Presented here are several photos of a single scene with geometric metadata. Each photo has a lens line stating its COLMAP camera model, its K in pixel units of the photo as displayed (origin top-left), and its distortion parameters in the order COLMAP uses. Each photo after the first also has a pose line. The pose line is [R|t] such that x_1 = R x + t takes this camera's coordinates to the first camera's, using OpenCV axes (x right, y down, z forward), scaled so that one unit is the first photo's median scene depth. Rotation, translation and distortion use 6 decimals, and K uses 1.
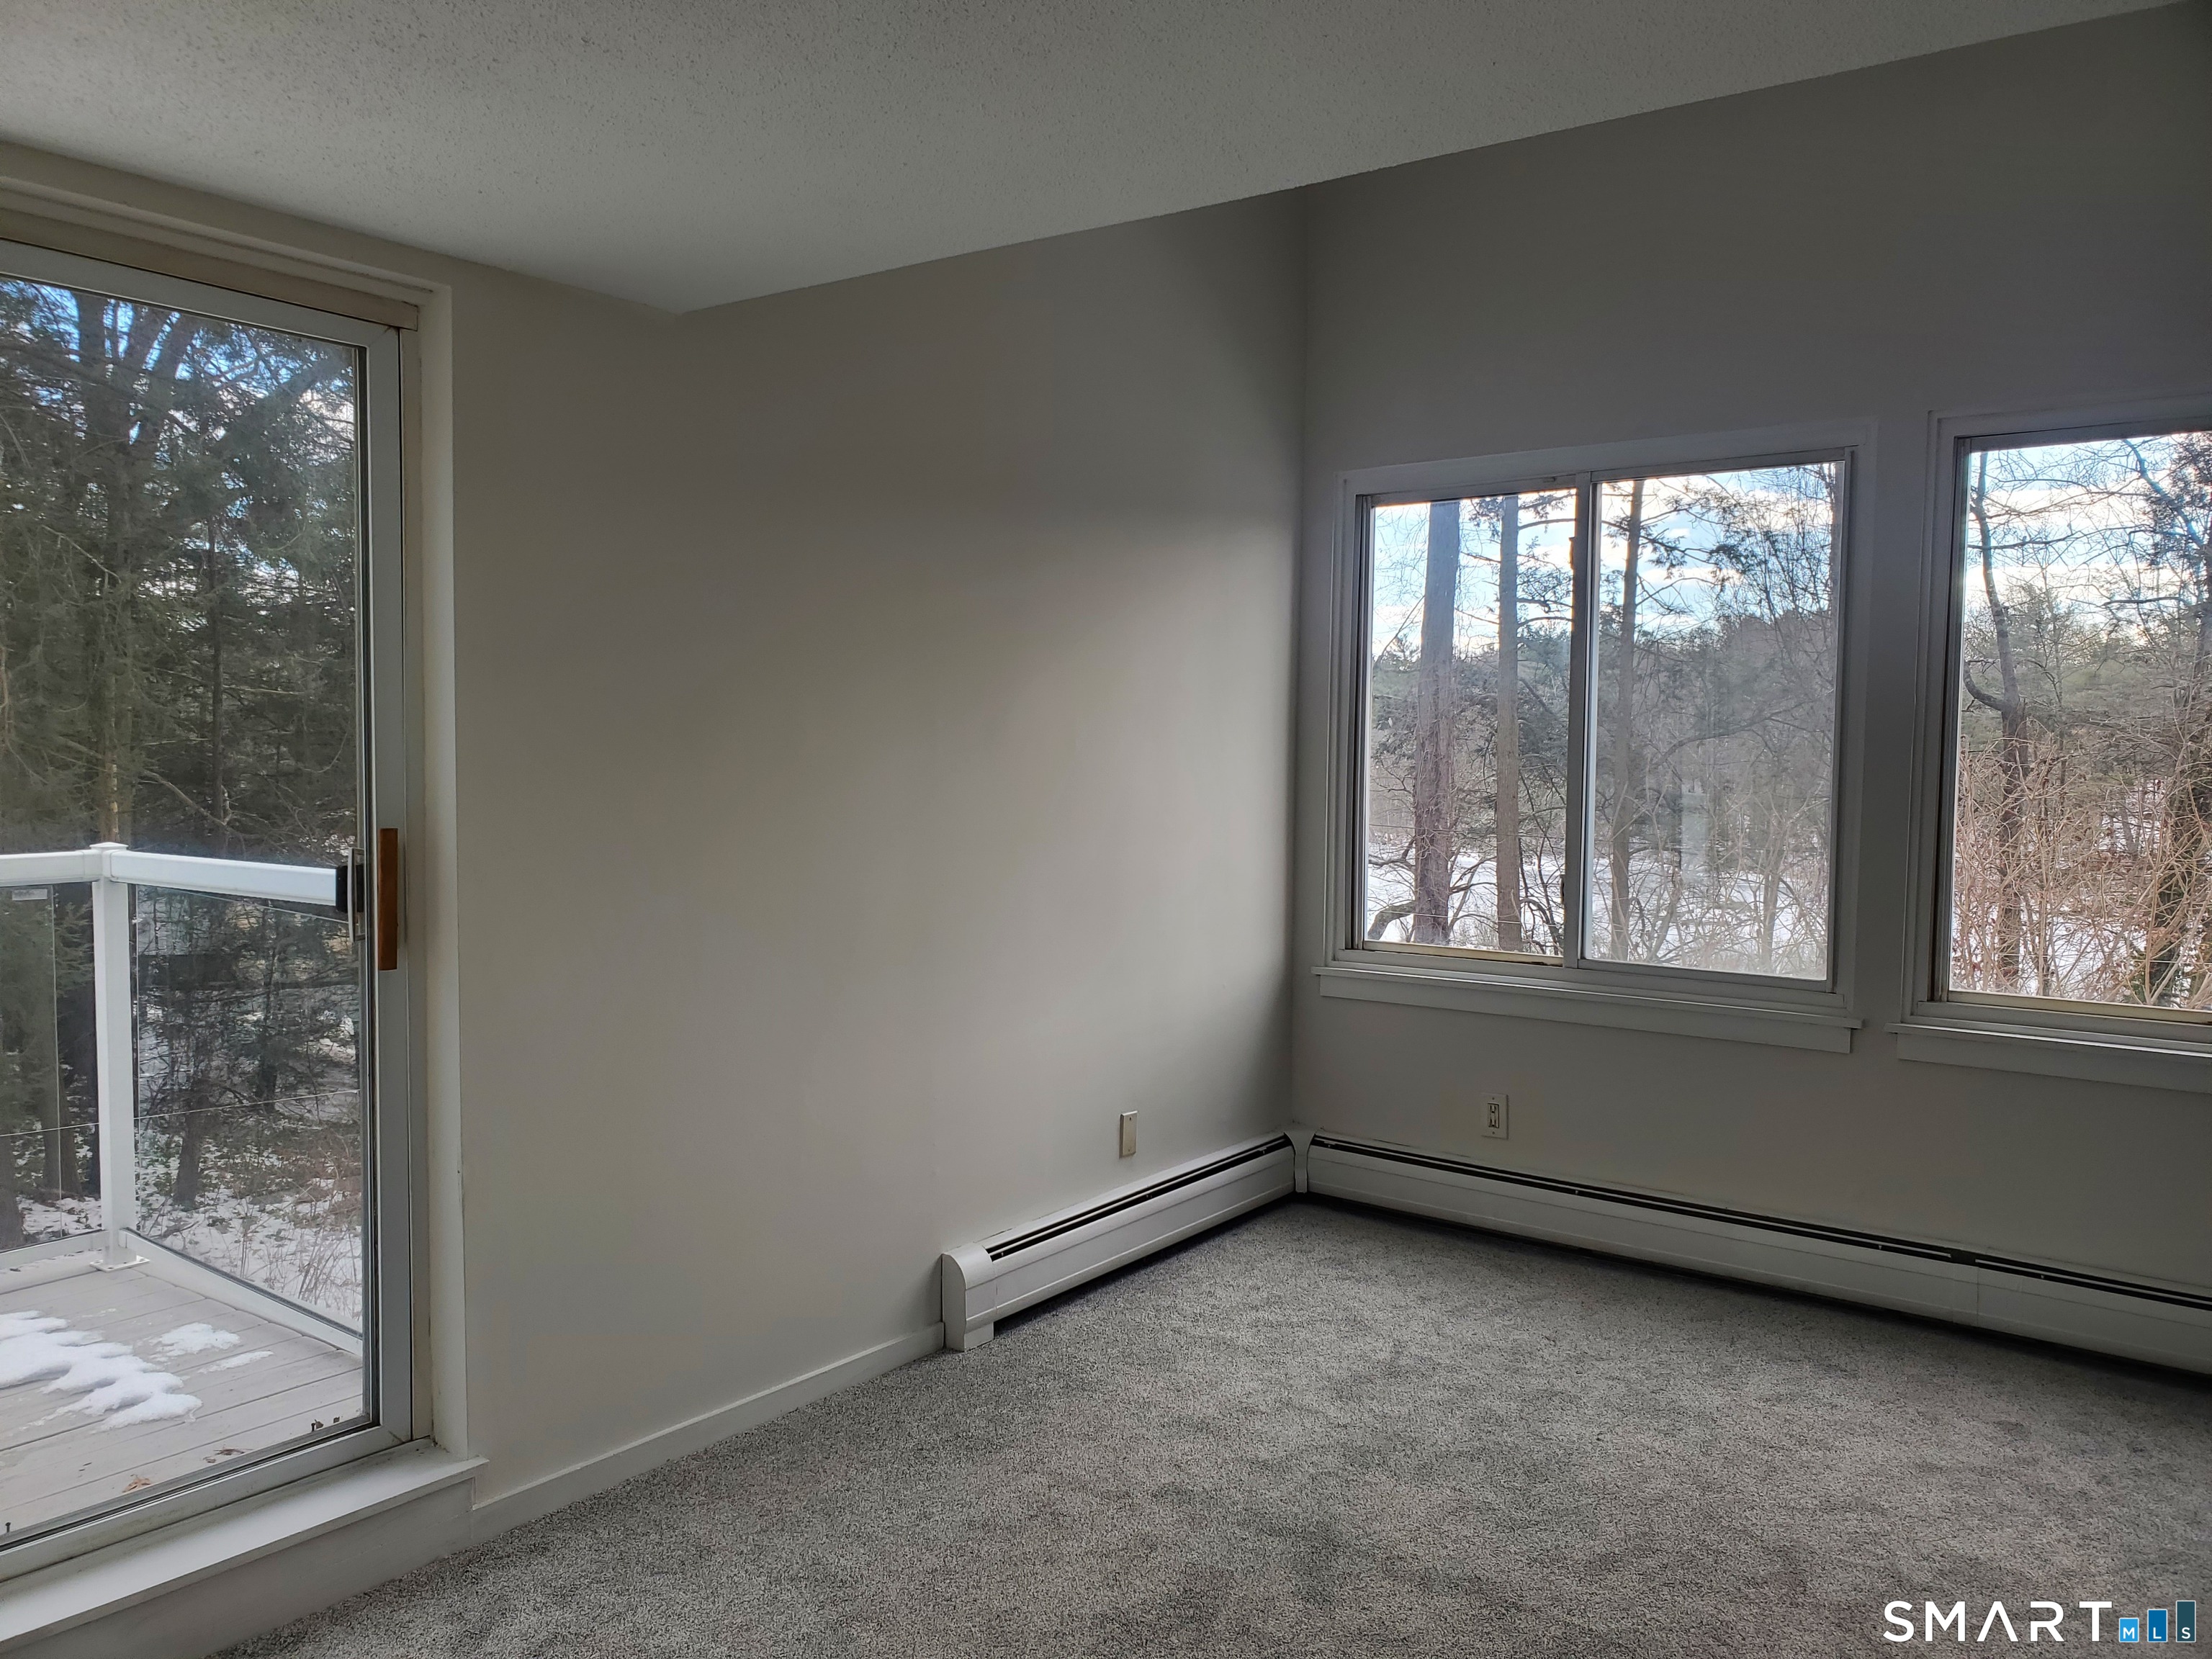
lens RADIAL K [[1704.5, 0, 1051.9], [0, 1704.5, 808.2], [0, 0, 1]] dist [0.002536, 0.001589]
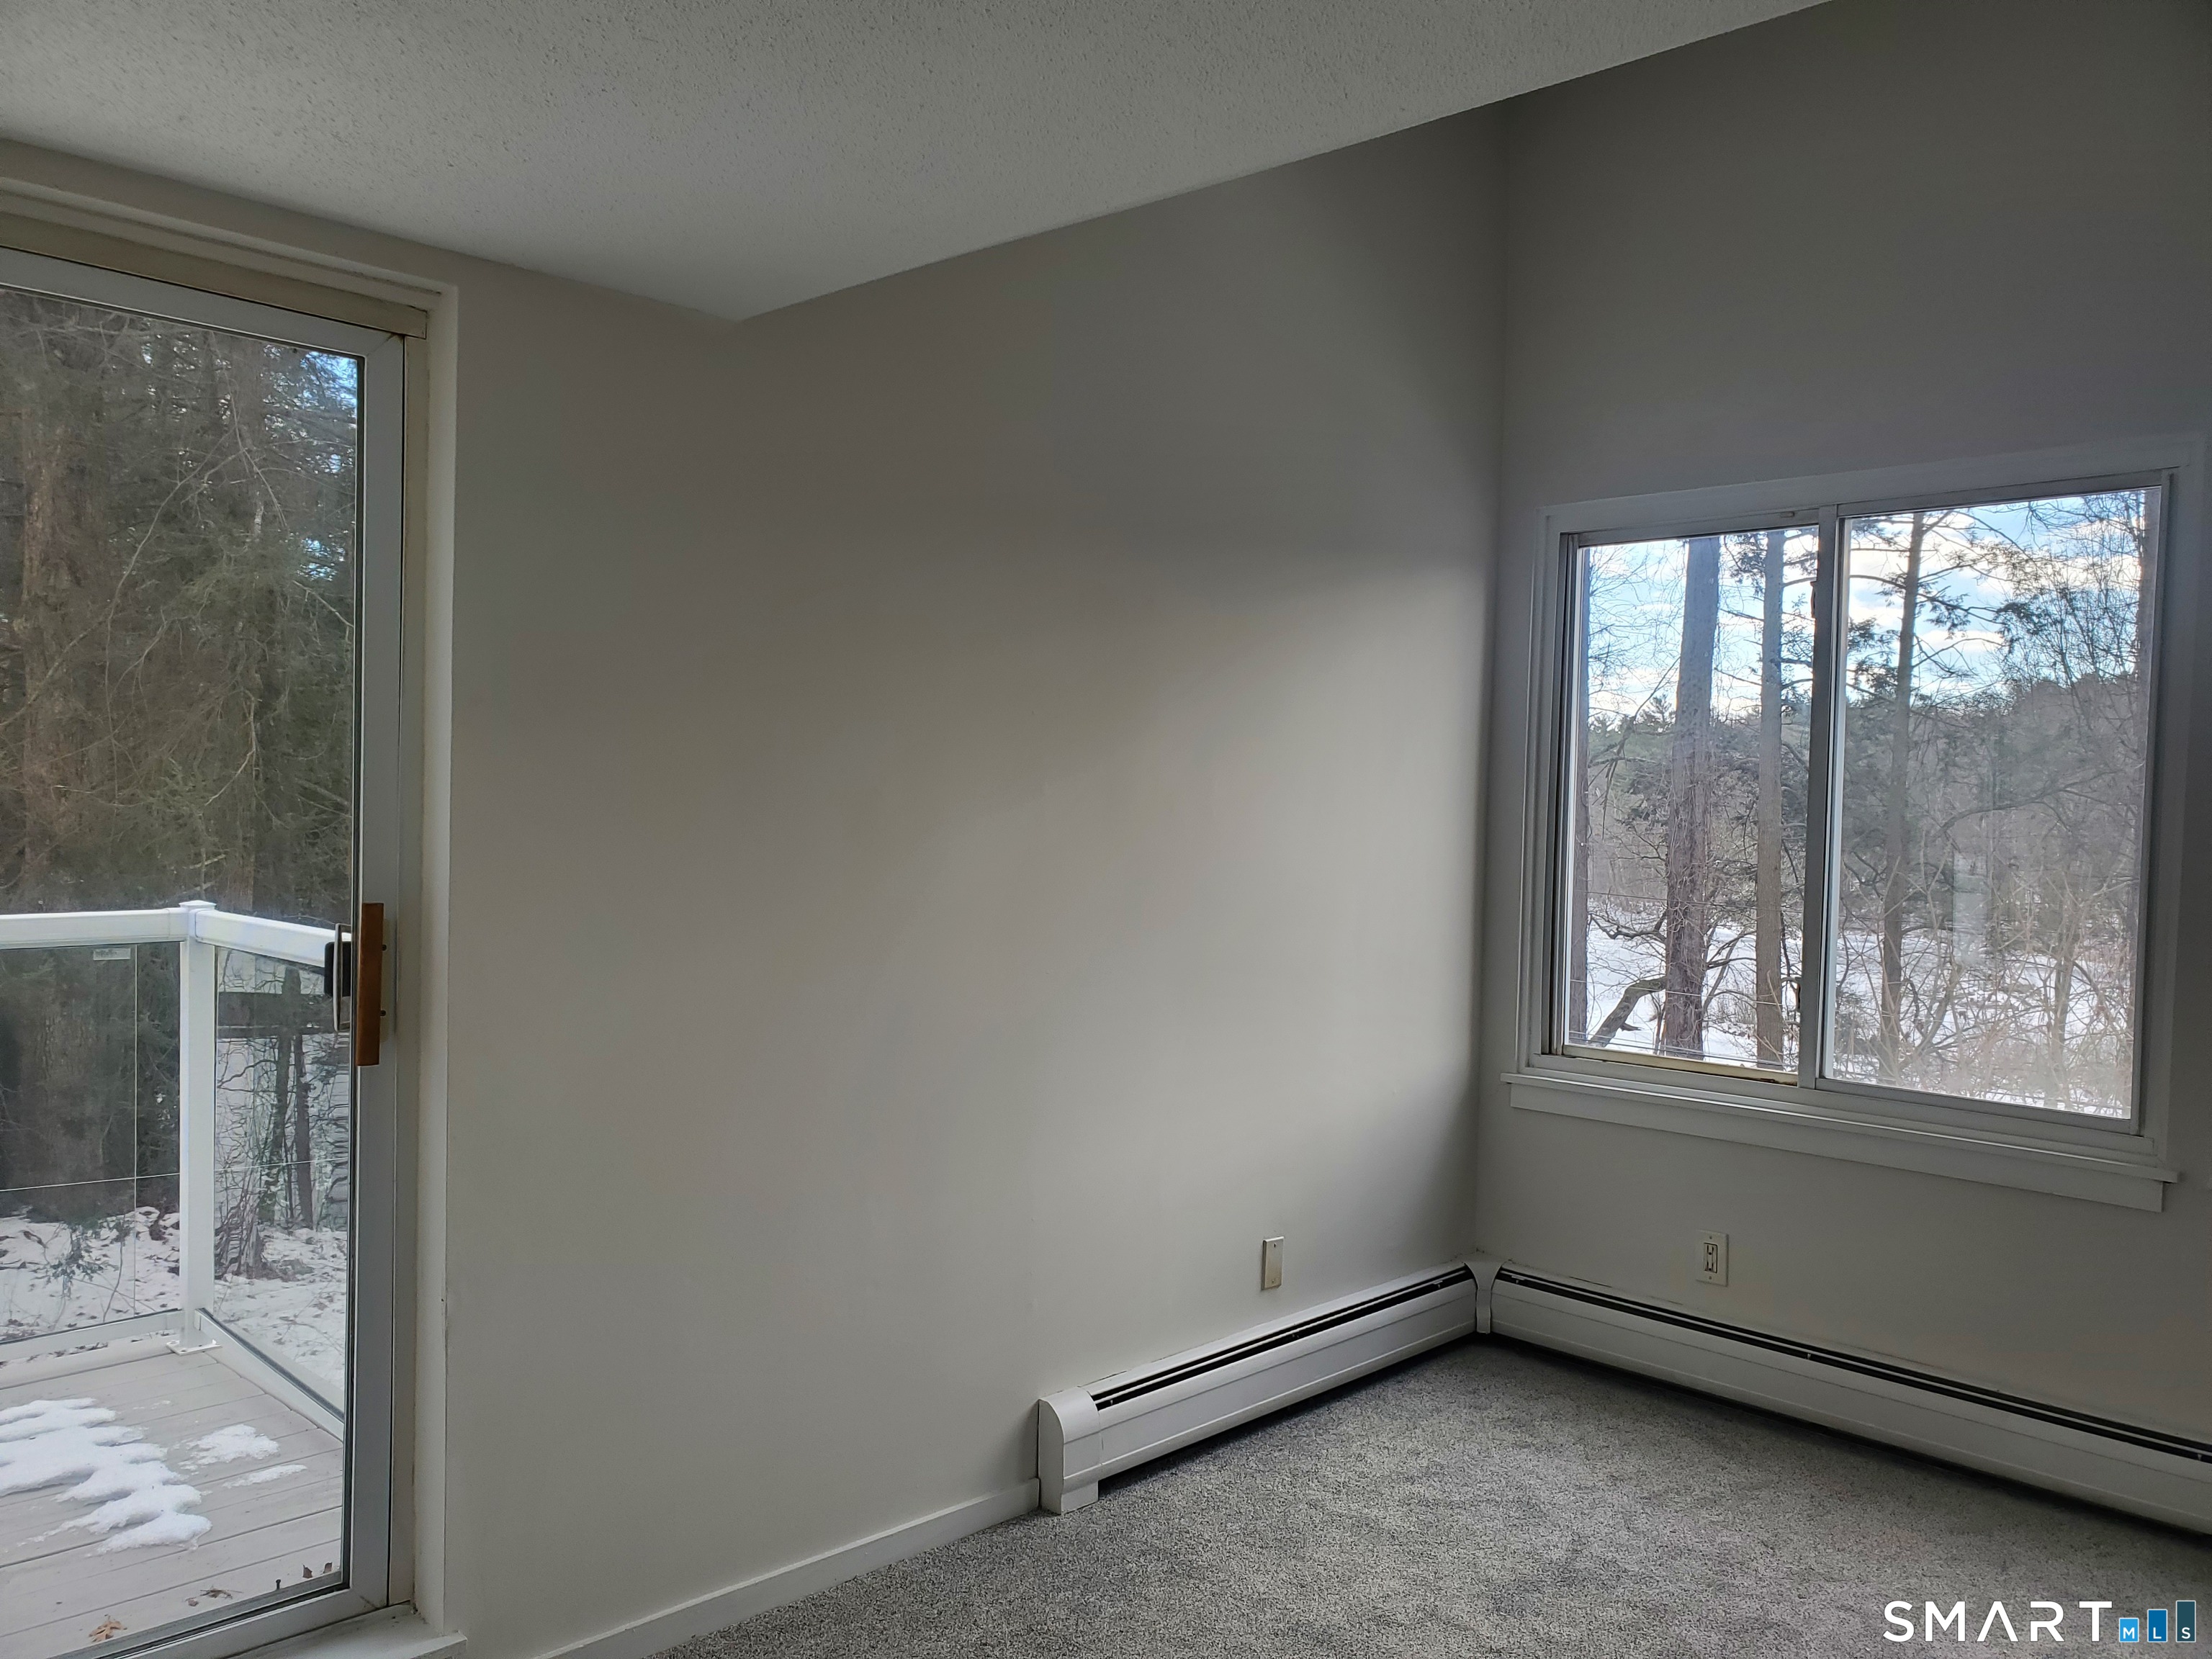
lens RADIAL K [[1704.5, 0, 1076.8], [0, 1704.5, 831.3], [0, 0, 1]] dist [0.002536, 0.001589]
pose [[0.991849, 0.018778, -0.126031, 0.050129], [-0.021327, 0.999594, -0.018908, -0.010477], [0.125625, 0.021441, 0.991846, 0.113446]]
